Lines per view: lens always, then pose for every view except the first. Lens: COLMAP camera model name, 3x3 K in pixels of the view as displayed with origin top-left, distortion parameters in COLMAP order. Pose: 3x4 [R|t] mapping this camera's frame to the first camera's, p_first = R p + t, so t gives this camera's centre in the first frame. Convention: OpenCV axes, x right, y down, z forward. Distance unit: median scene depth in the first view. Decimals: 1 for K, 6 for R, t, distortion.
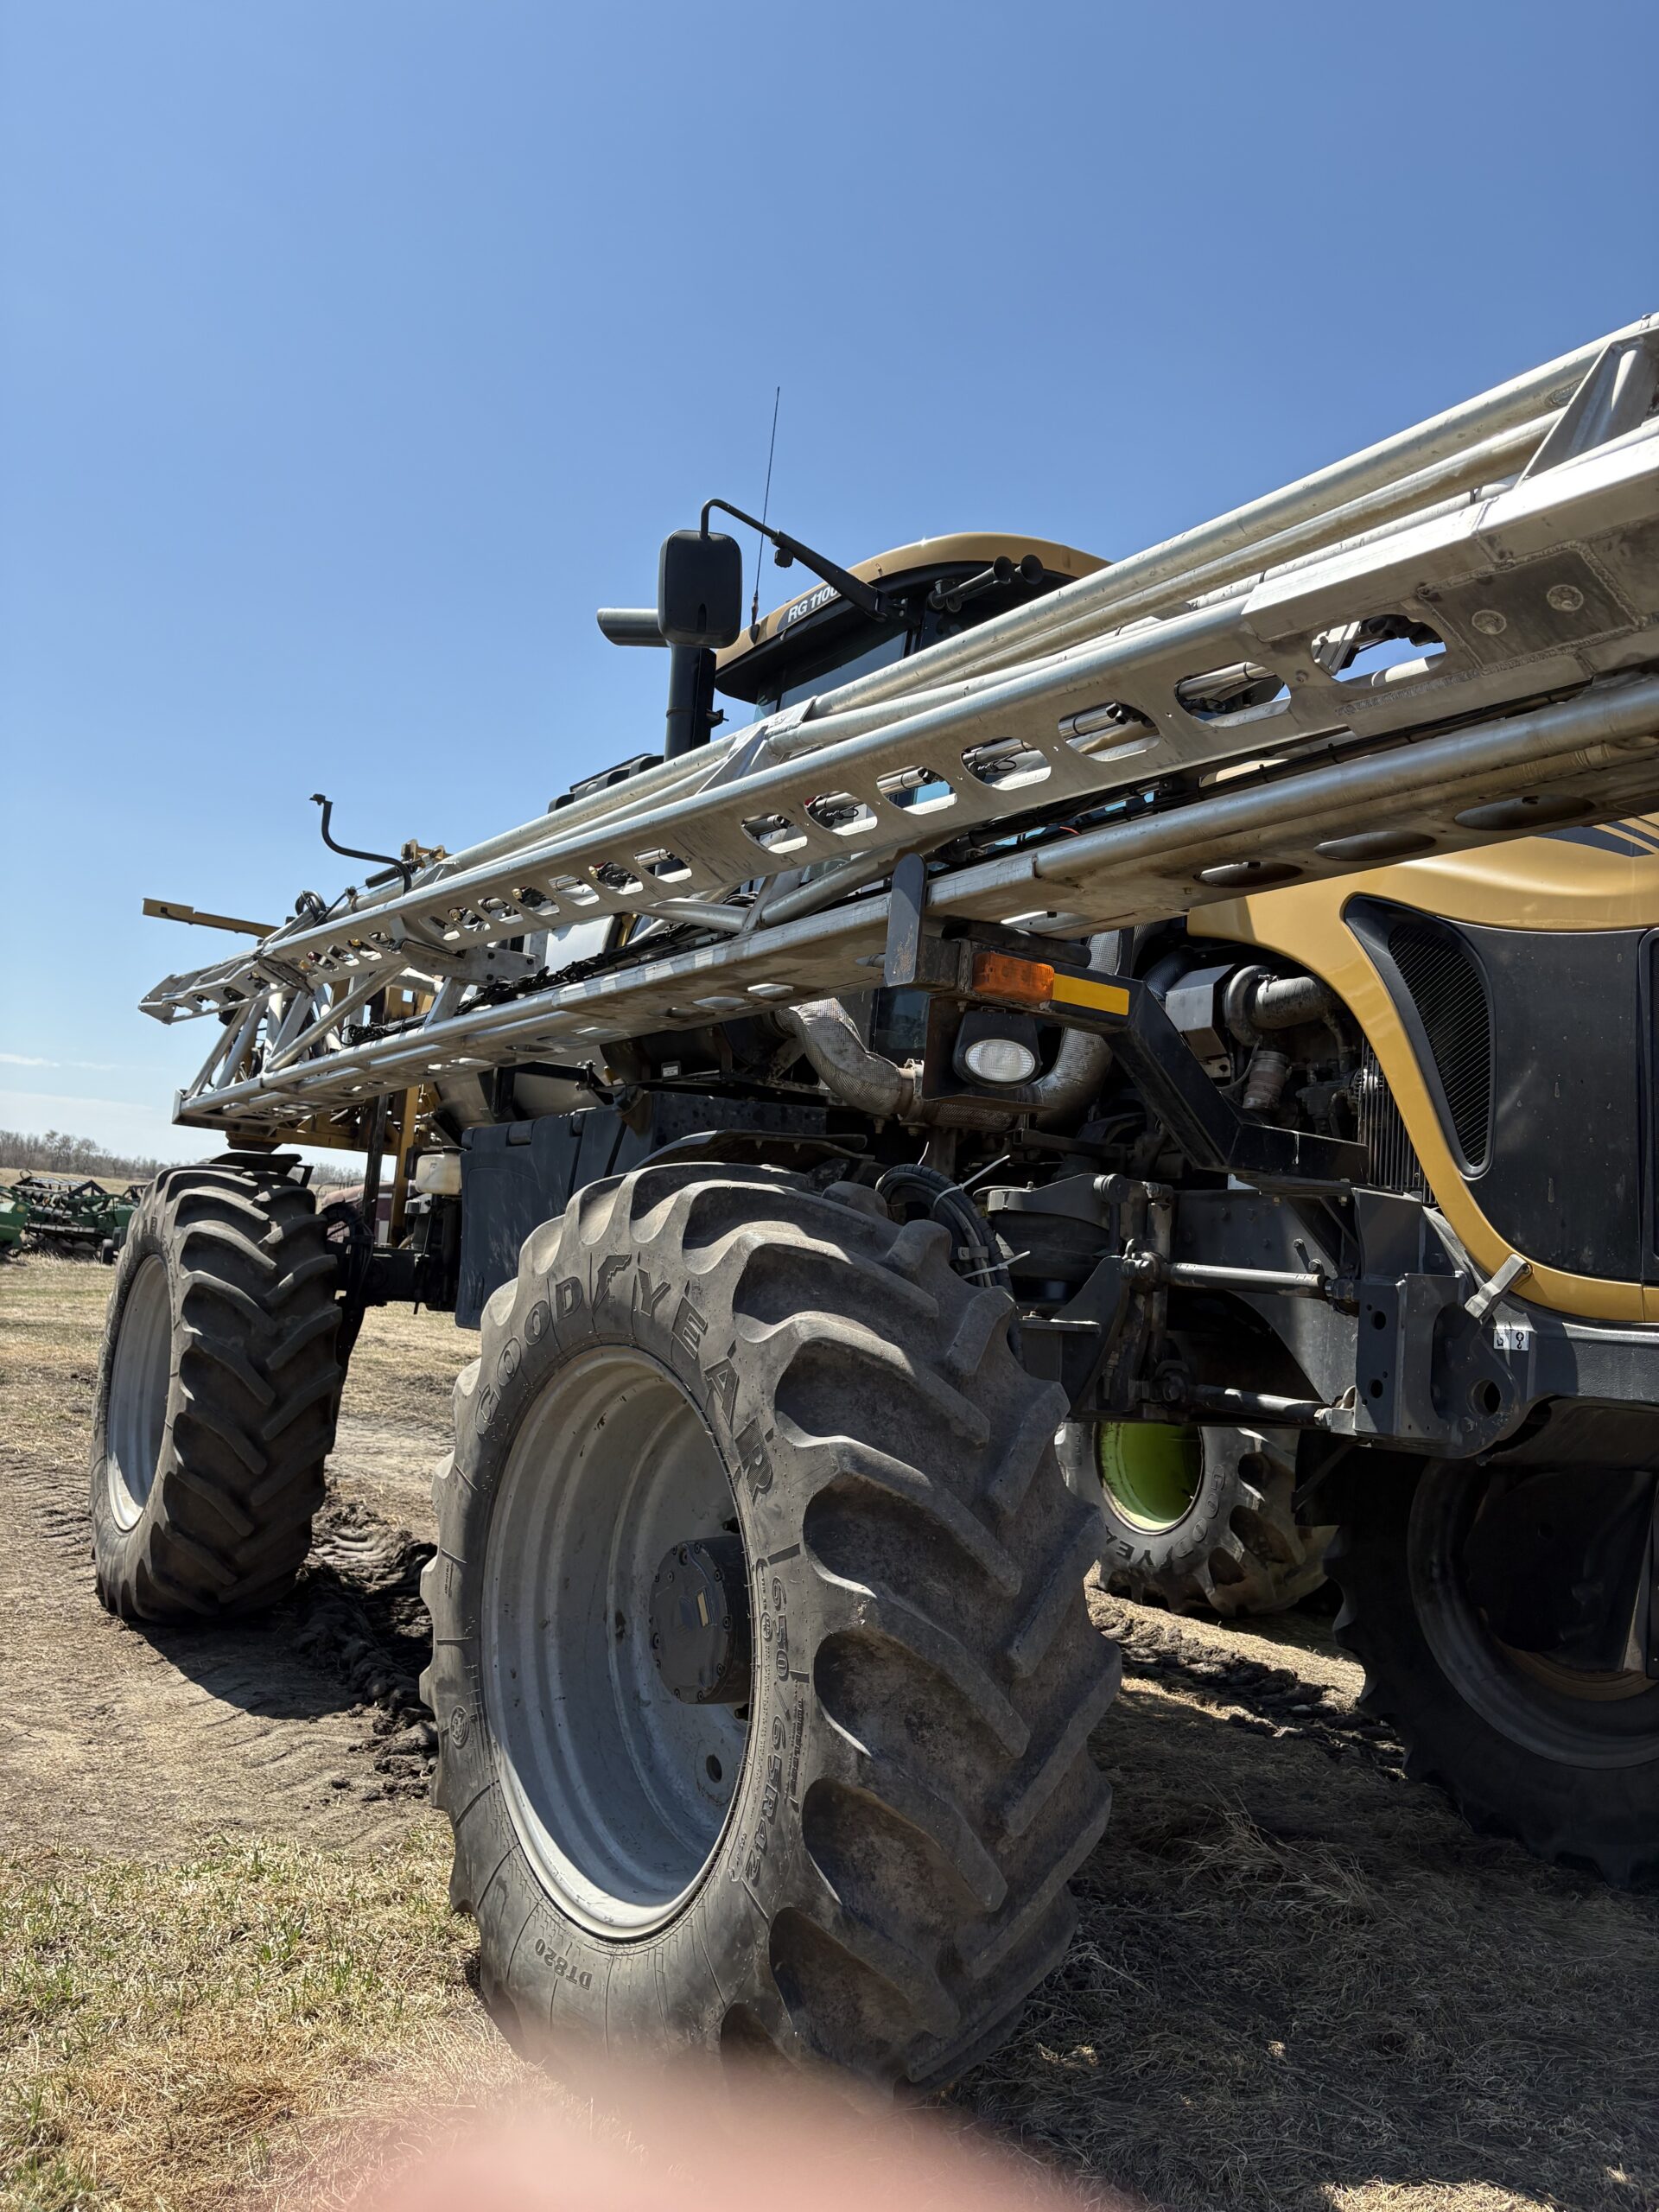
lens RADIAL K [[1664.3, 0, 853.0], [0, 1664.3, 1100.4], [0, 0, 1]] dist [0.074016, -0.083286]
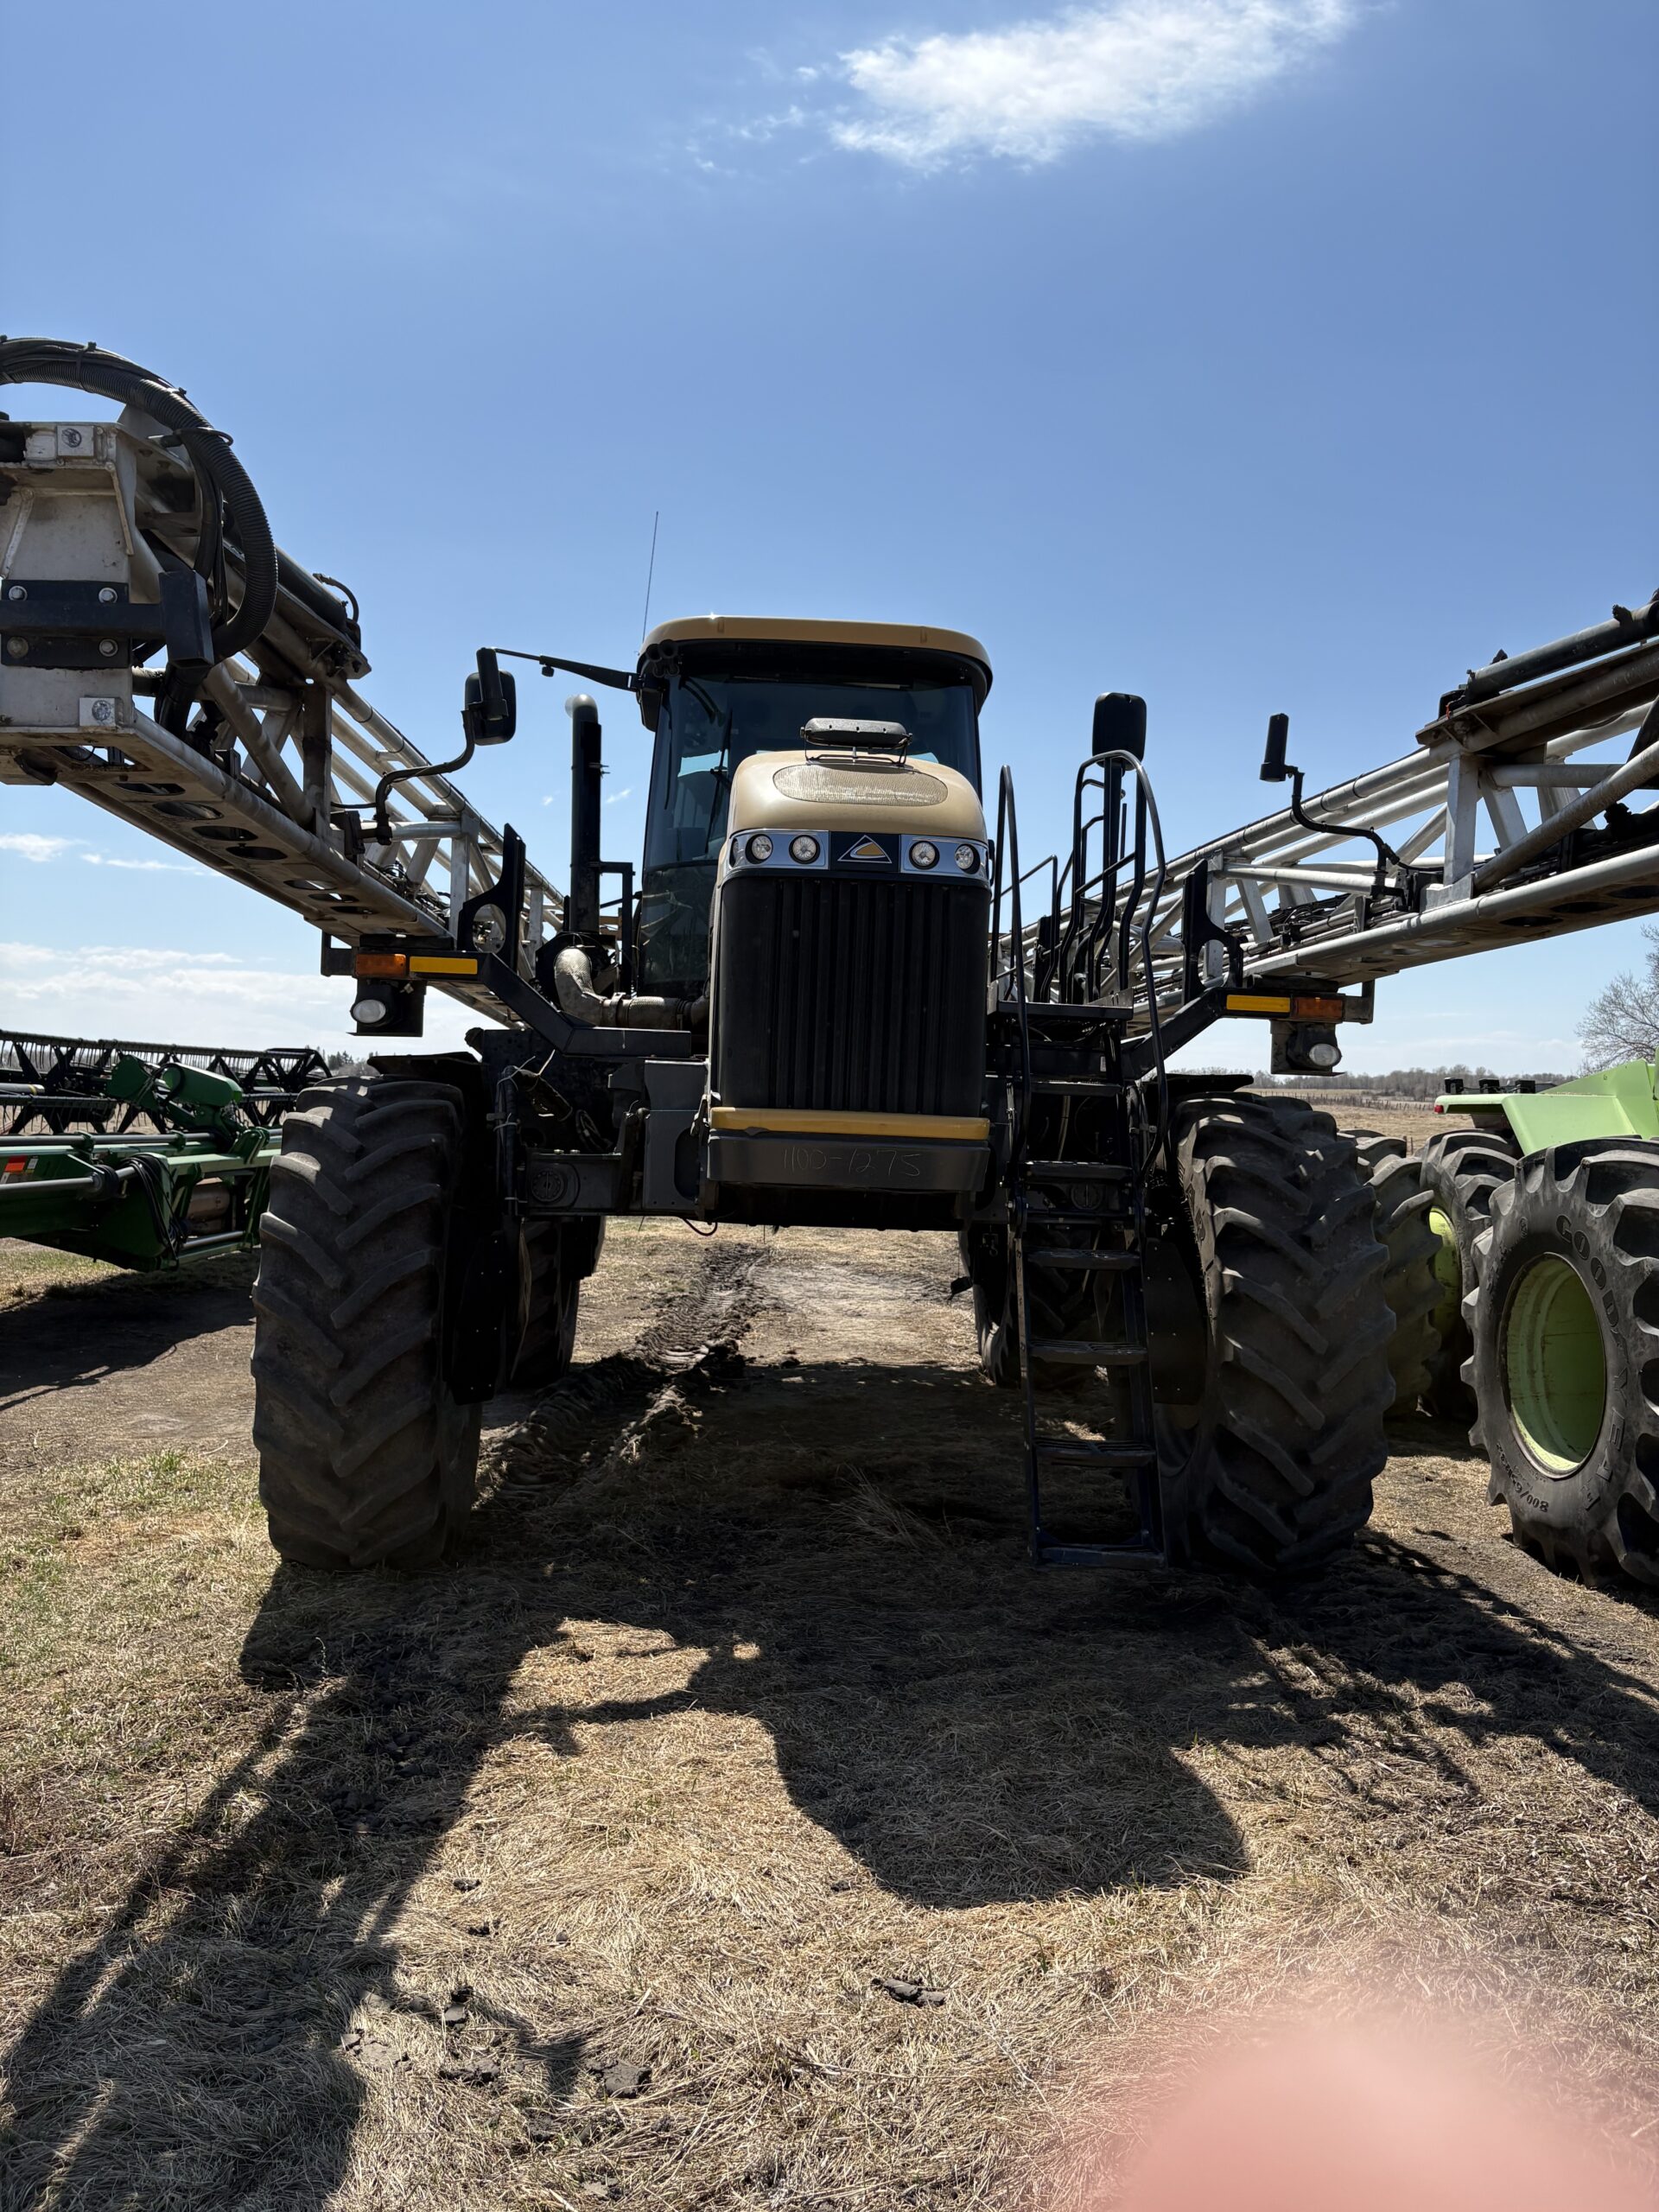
lens RADIAL K [[1676.5, 0, 845.3], [0, 1676.5, 1119.7], [0, 0, 1]] dist [0.026385, -0.007802]
pose [[0.861431, -0.063818, -0.503849, 1.144016], [0.100626, 0.993853, 0.046157, 0.048047], [0.497806, -0.090461, 0.862558, -0.271675]]
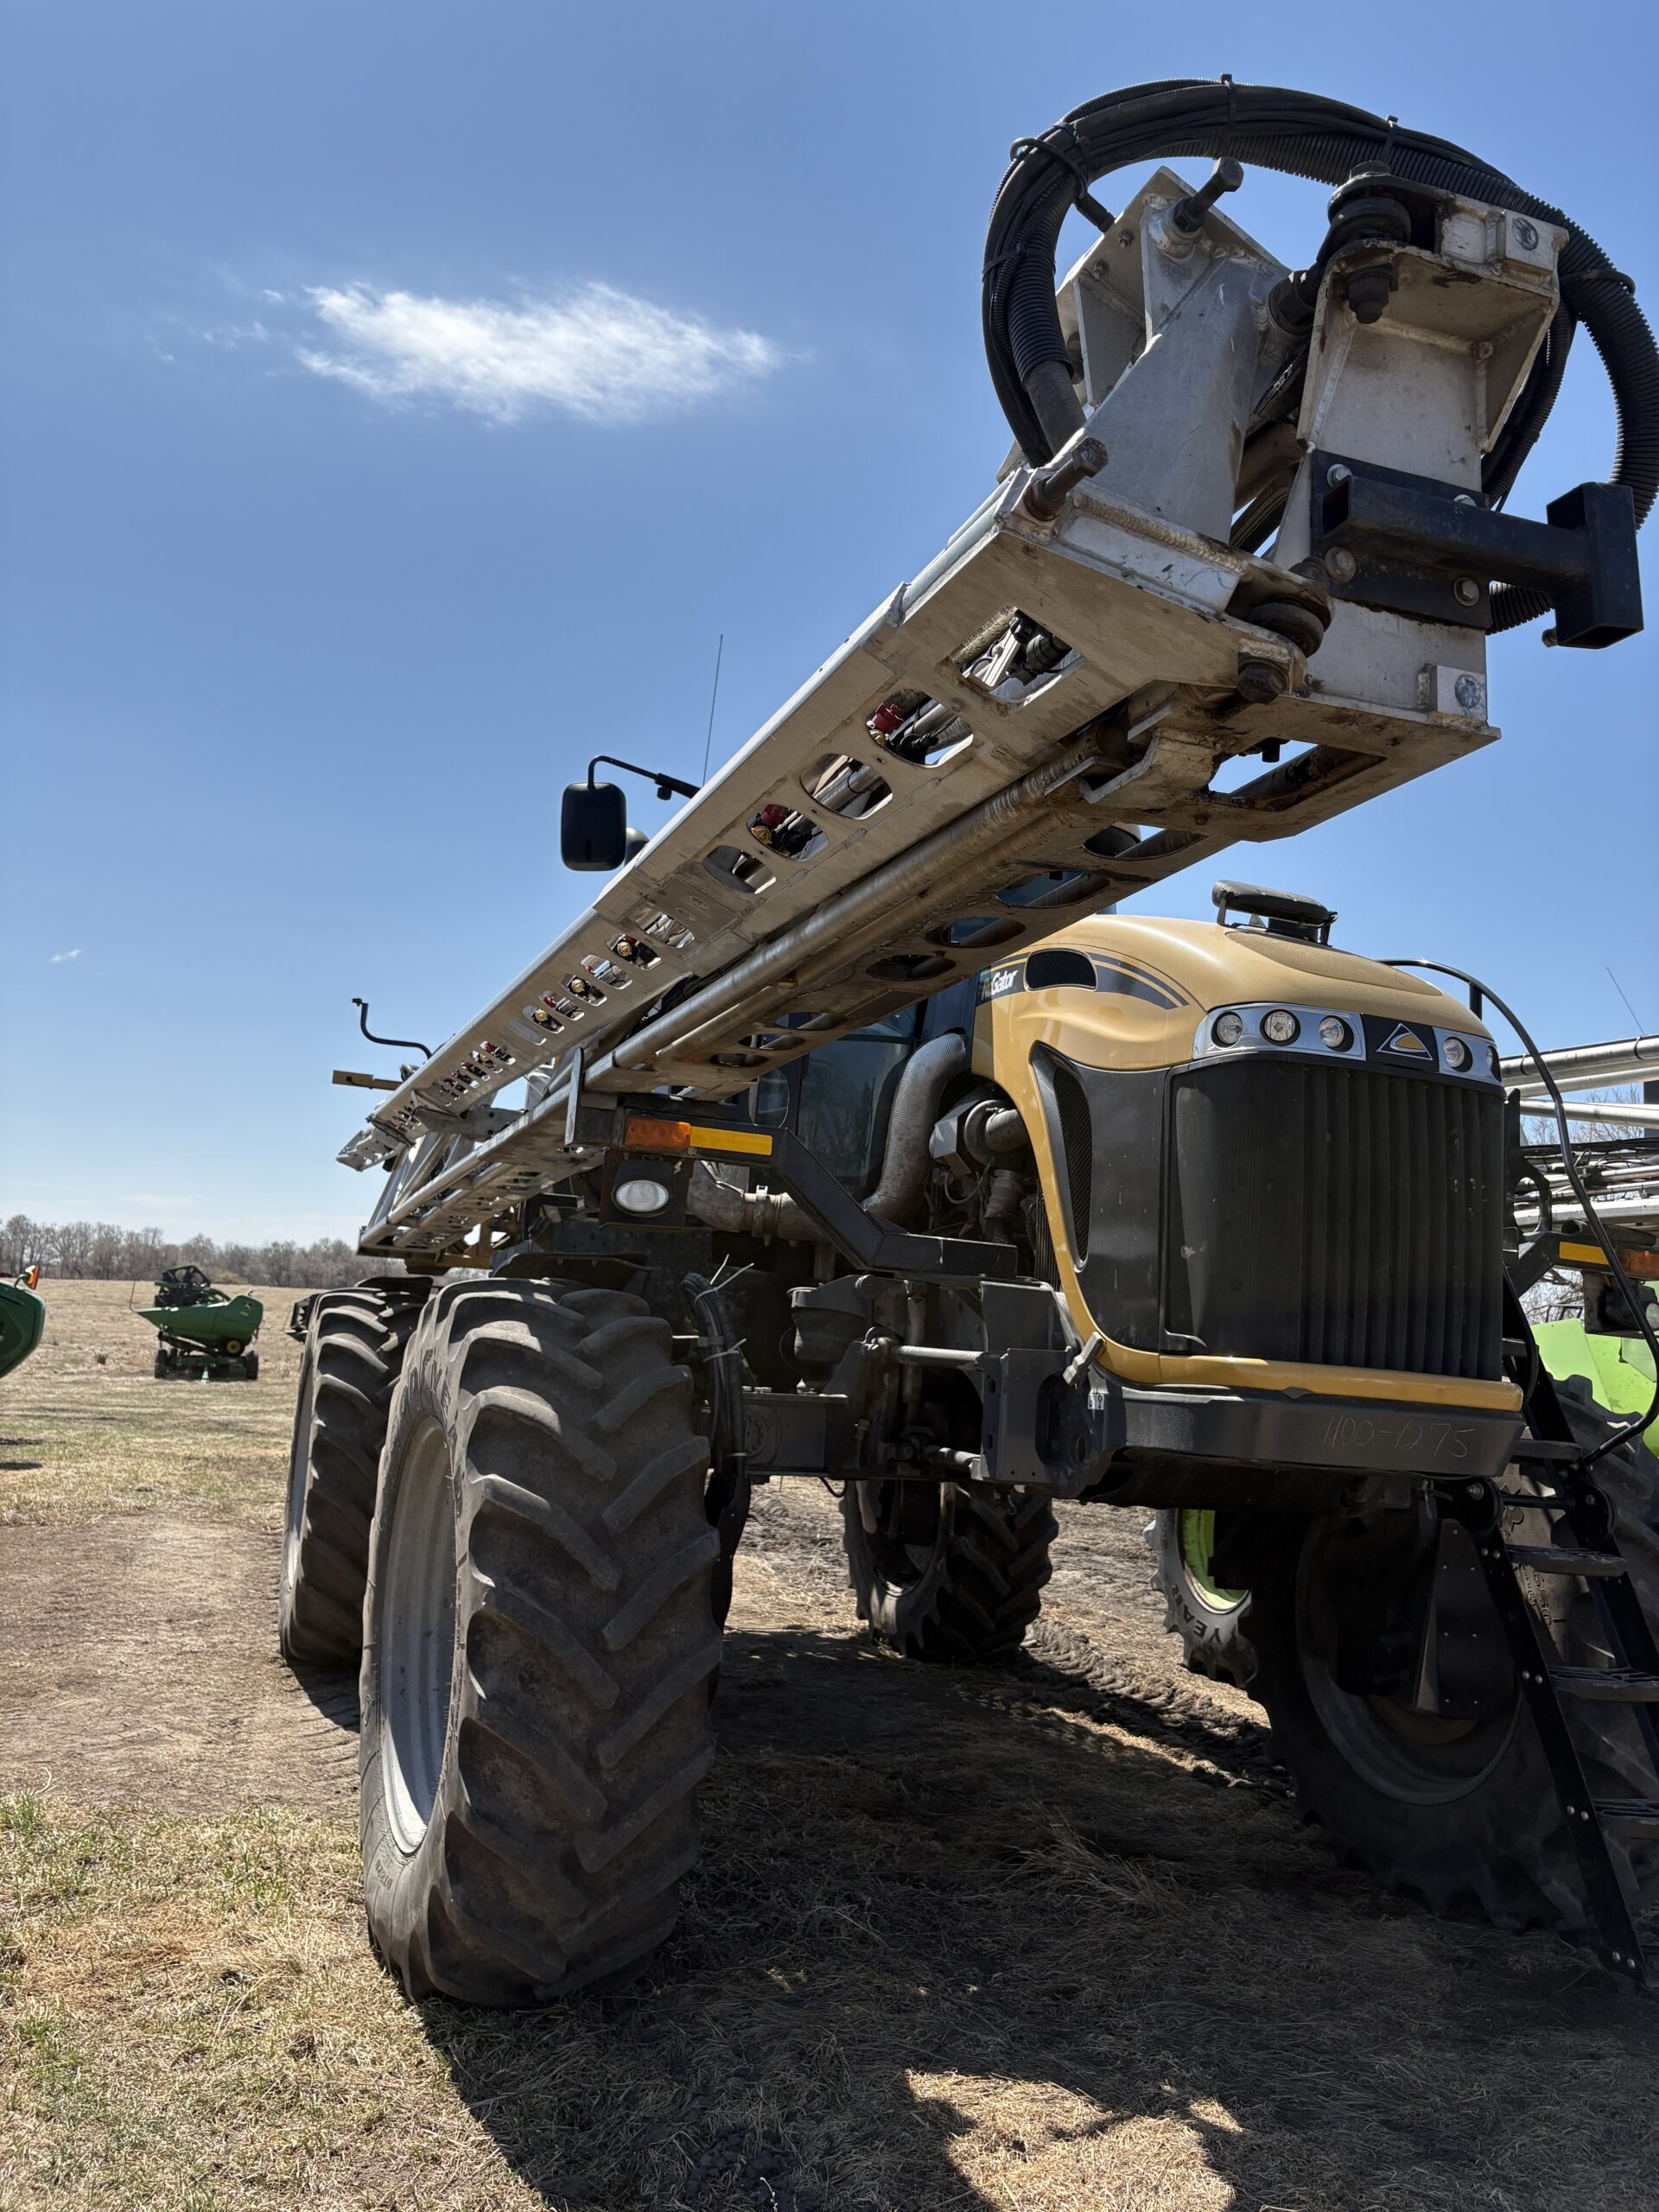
lens RADIAL K [[1671.0, 0, 829.5], [0, 1671.0, 1106.0], [0, 0, 1]] dist [0.049720, -0.046343]
pose [[0.973608, -0.053698, -0.221821, 0.422941], [0.040464, 0.997143, -0.063784, -0.003606], [0.224613, 0.053125, 0.972999, -0.226706]]
